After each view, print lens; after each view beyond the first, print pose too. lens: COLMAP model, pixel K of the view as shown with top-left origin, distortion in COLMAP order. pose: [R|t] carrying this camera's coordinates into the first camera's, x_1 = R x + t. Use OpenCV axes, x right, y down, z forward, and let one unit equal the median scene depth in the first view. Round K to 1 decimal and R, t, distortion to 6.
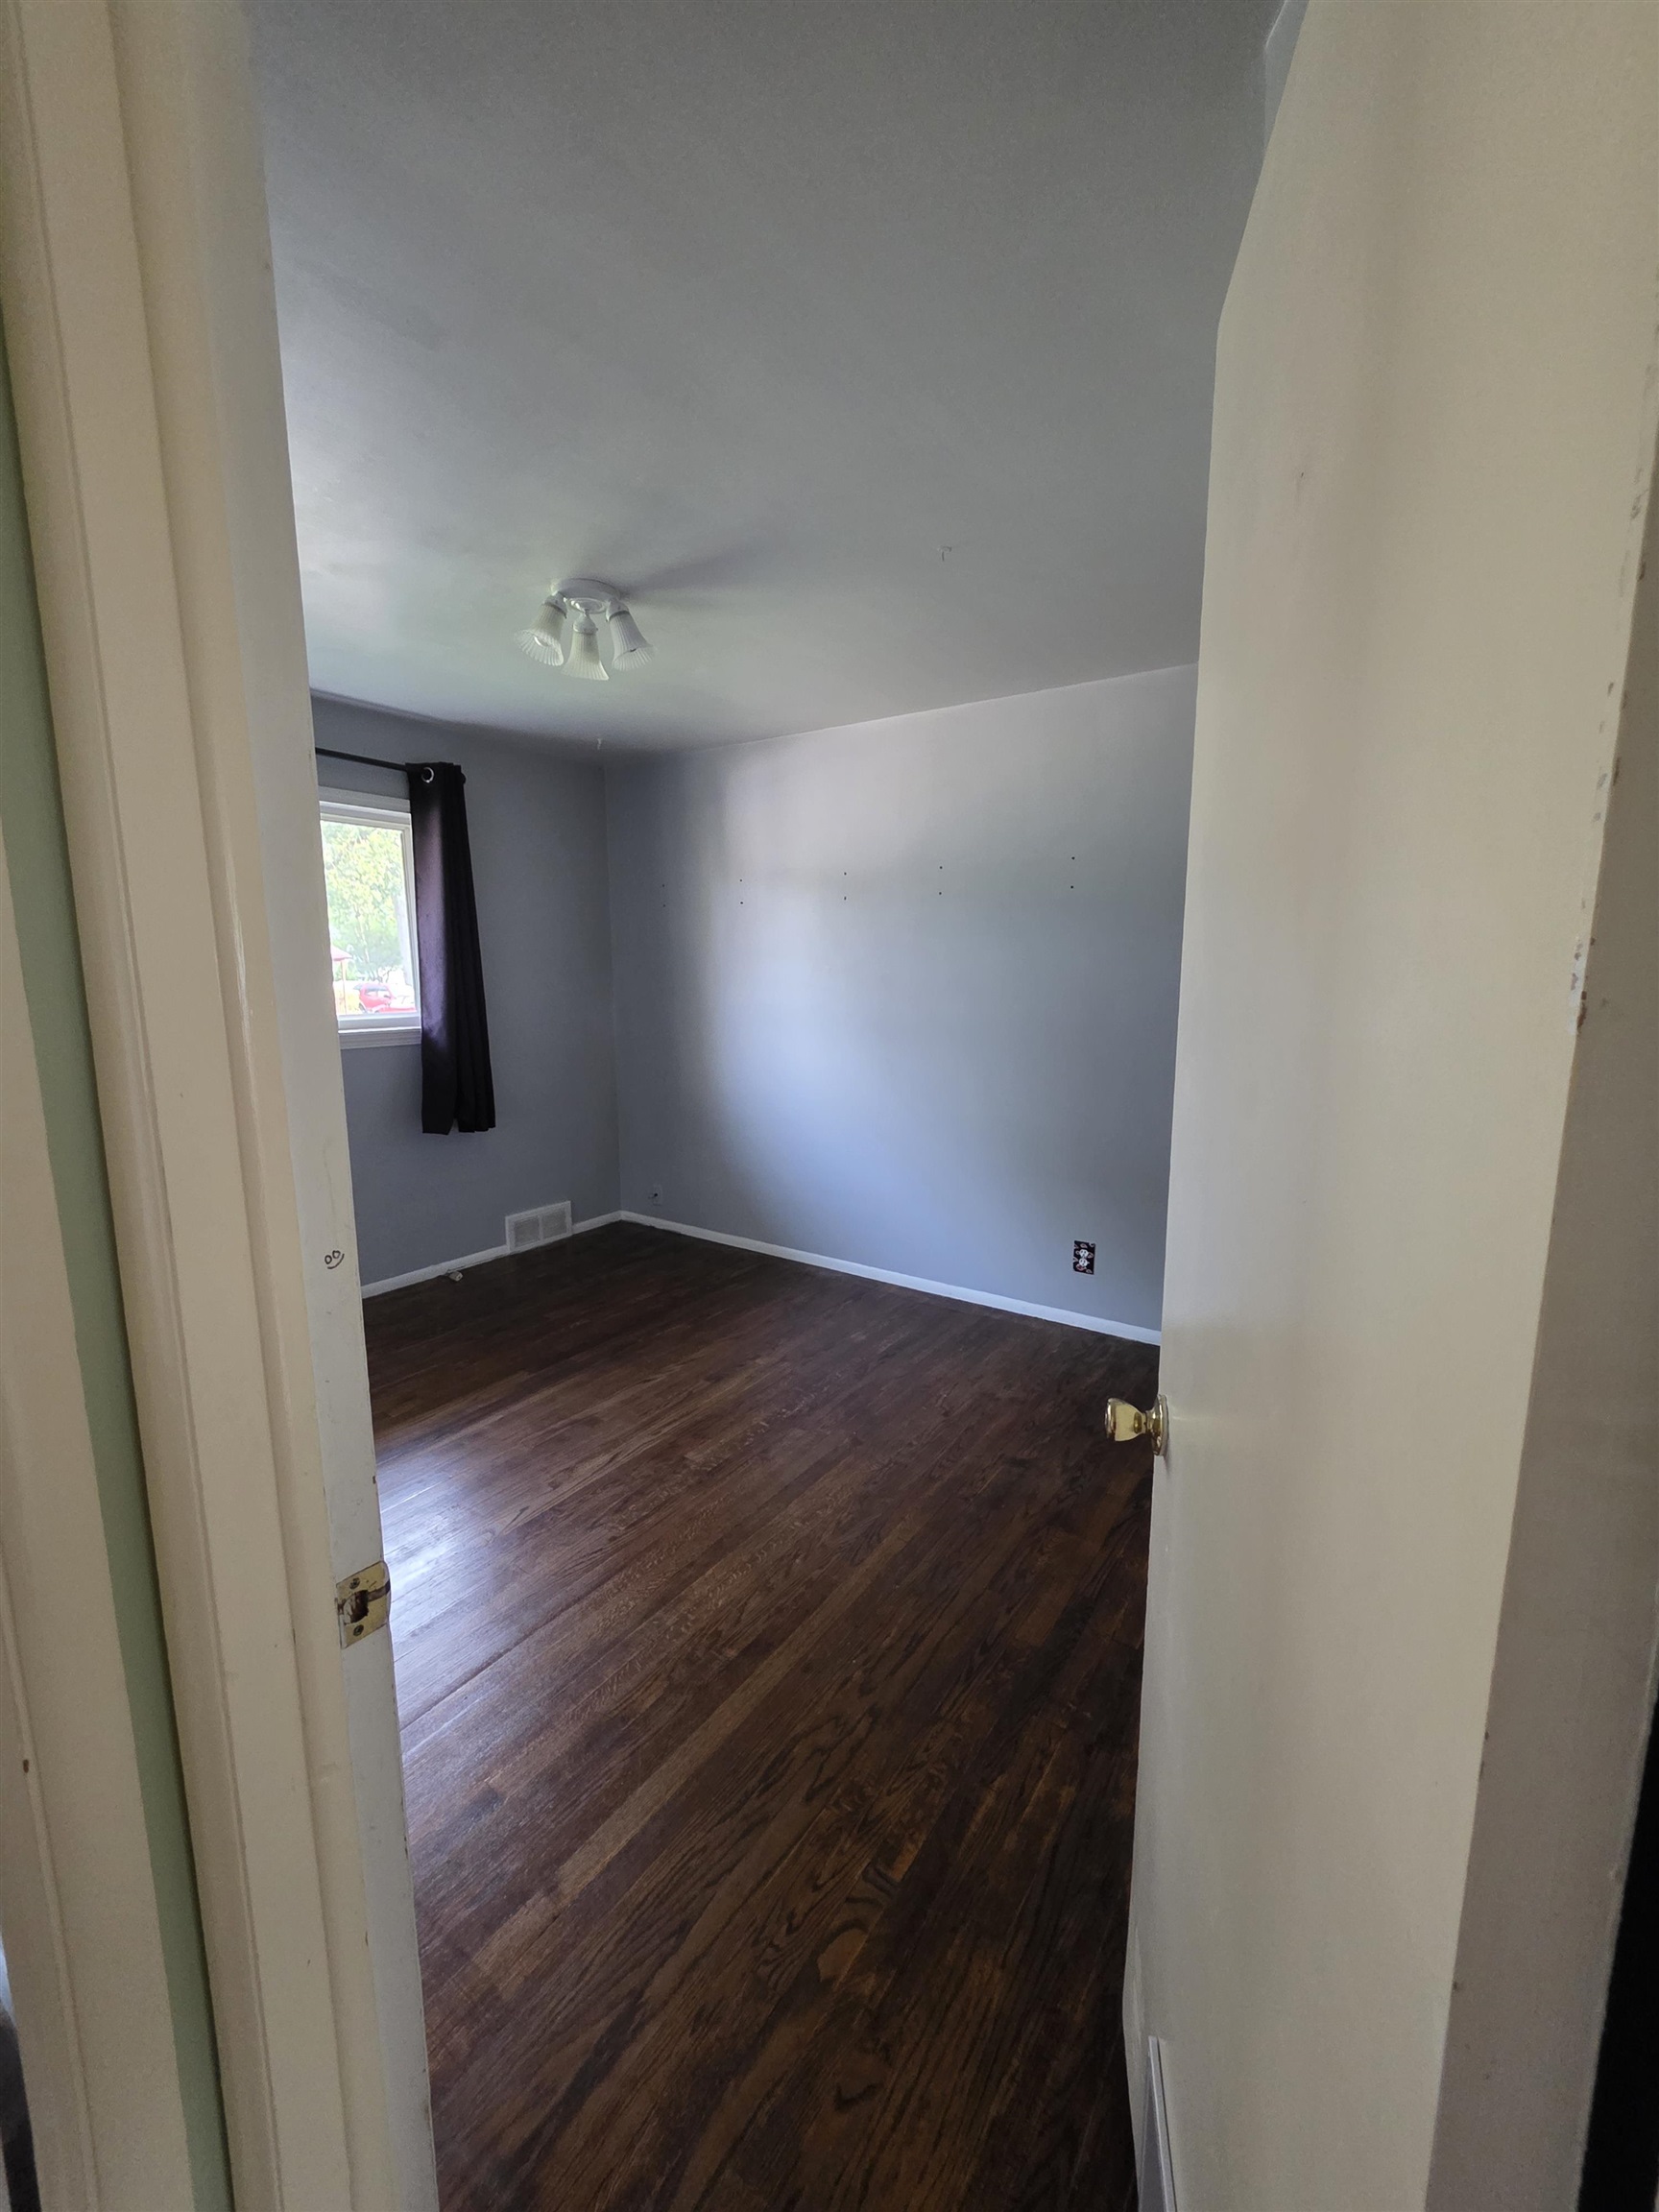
lens RADIAL K [[887.4, 0, 829.7], [0, 887.4, 1105.3], [0, 0, 1]] dist [-0.000452, -0.000040]
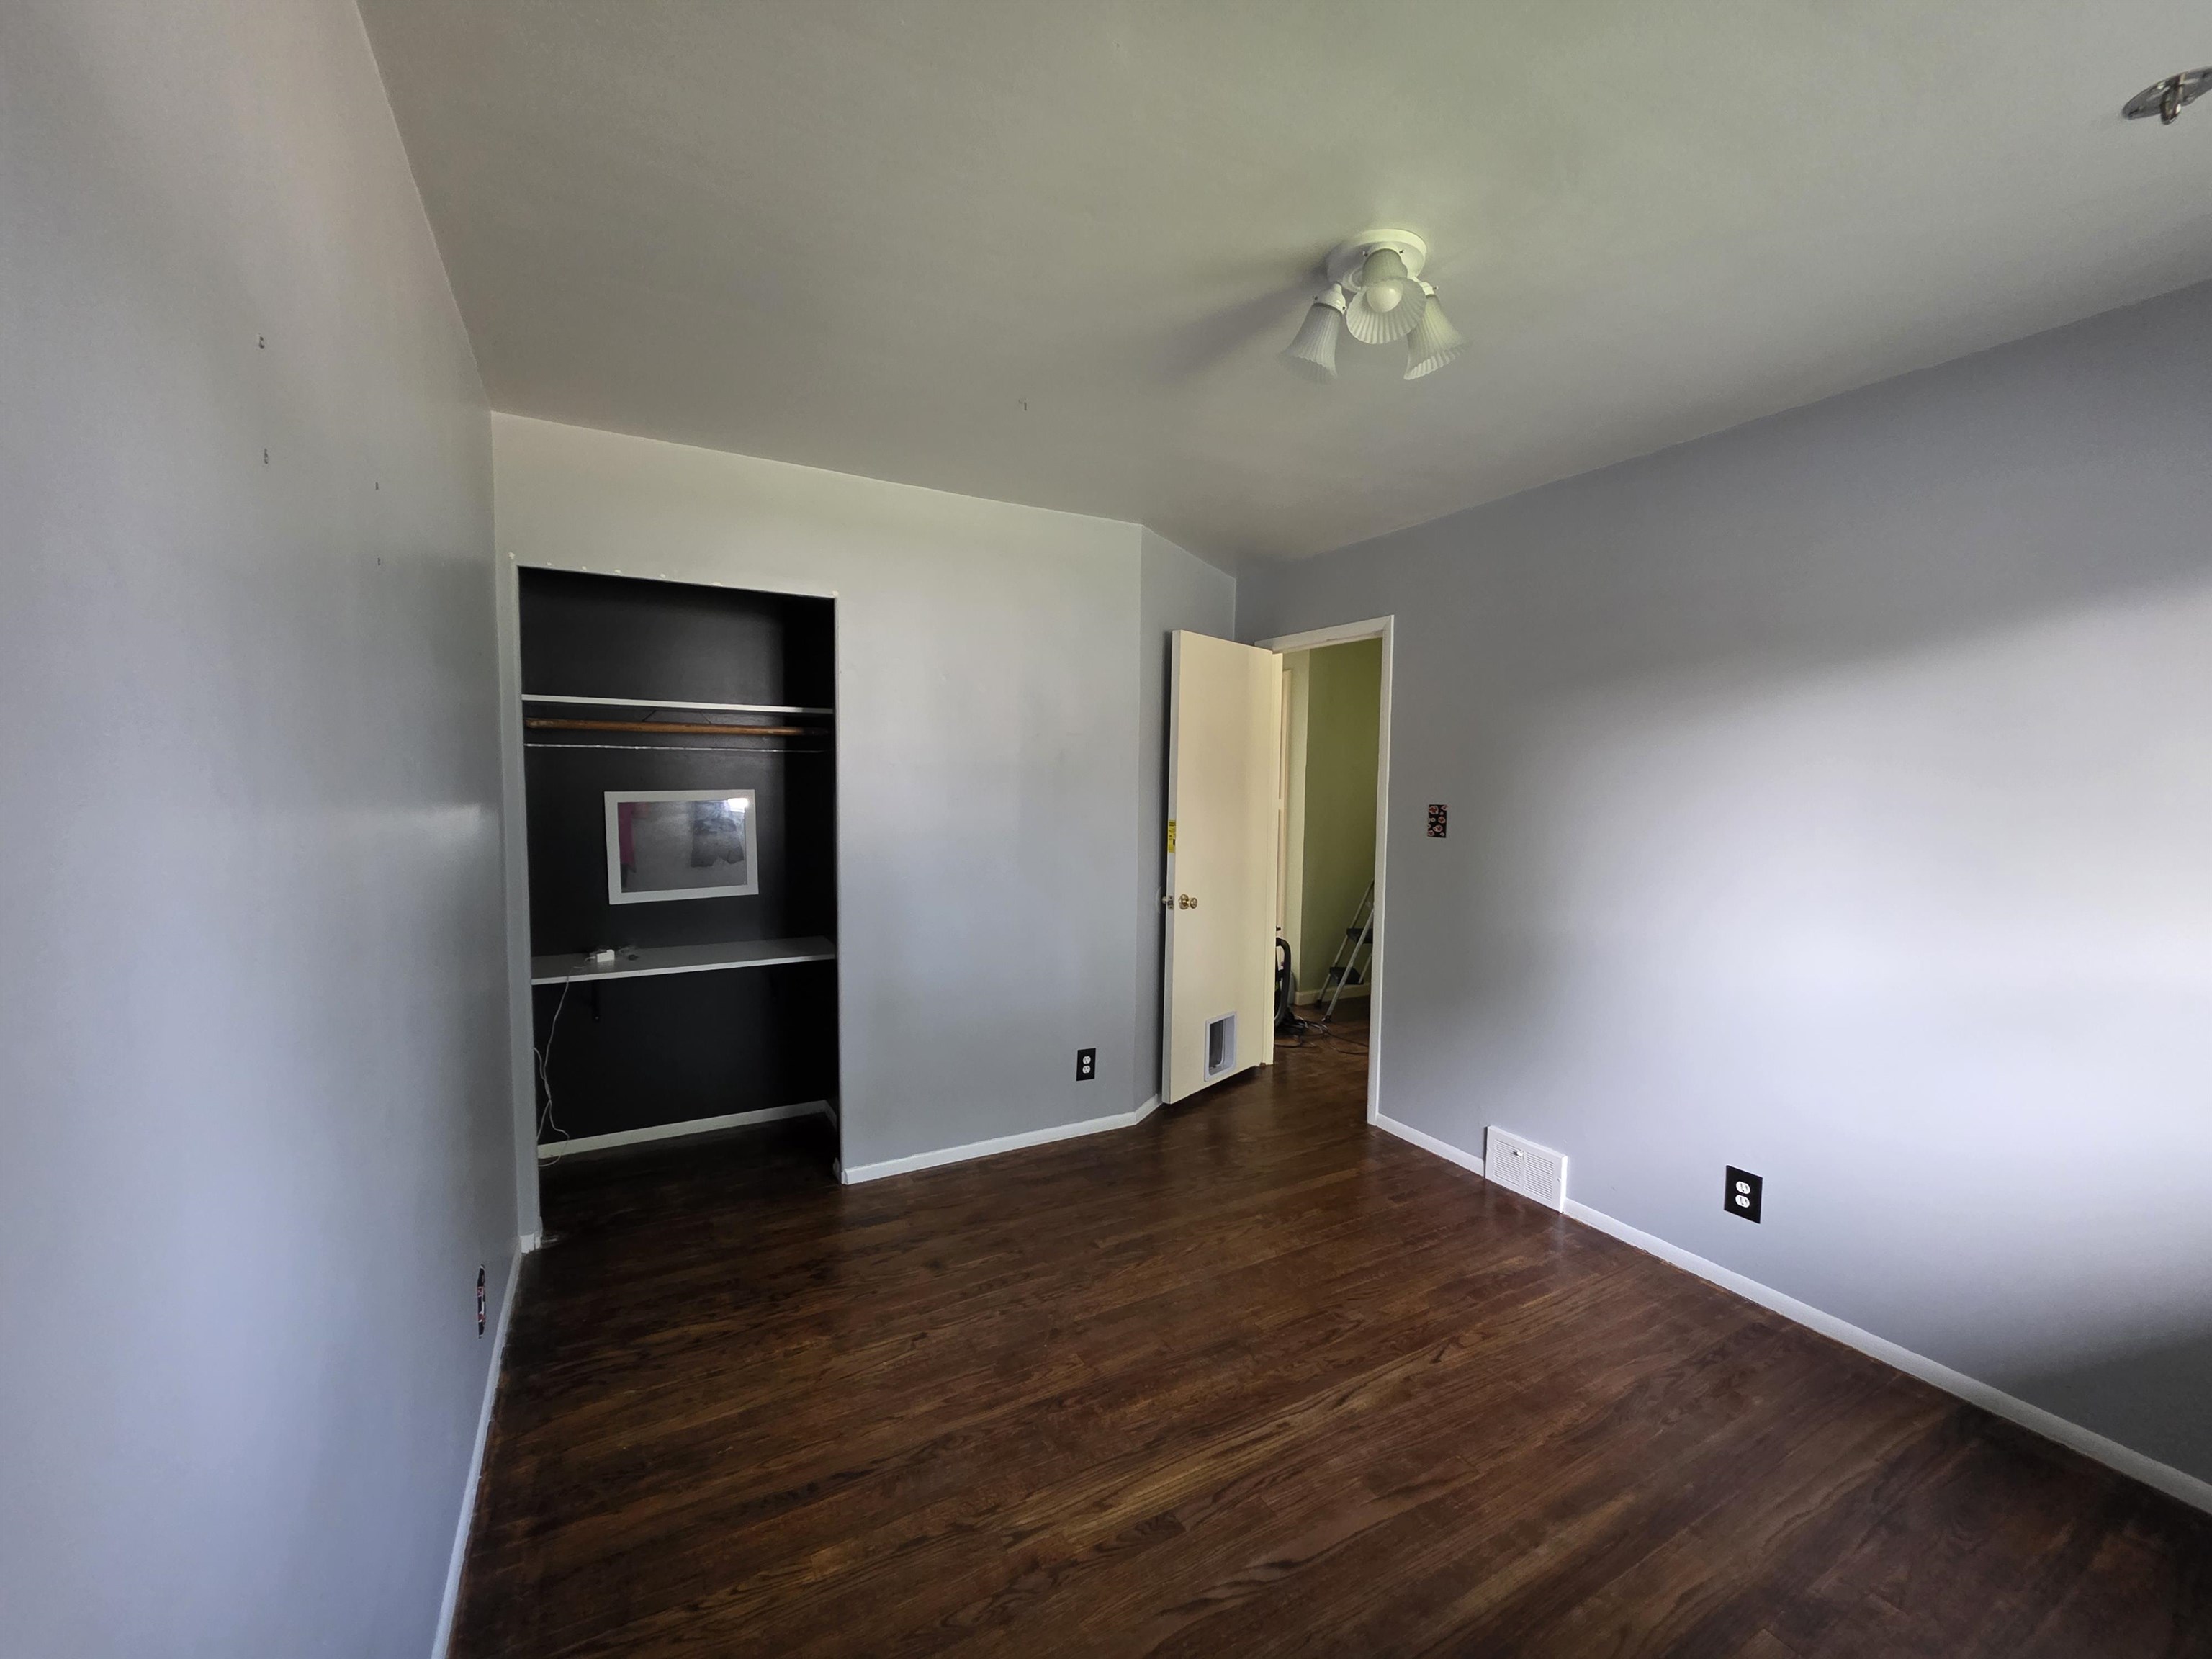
lens RADIAL K [[887.4, 0, 1105.6], [0, 887.4, 832.0], [0, 0, 1]] dist [-0.000452, -0.000040]
pose [[-0.891147, -0.039397, 0.452000, -0.363650], [0.058467, 0.977946, 0.200509, -0.247892], [-0.449931, 0.205110, -0.869190, 1.552907]]
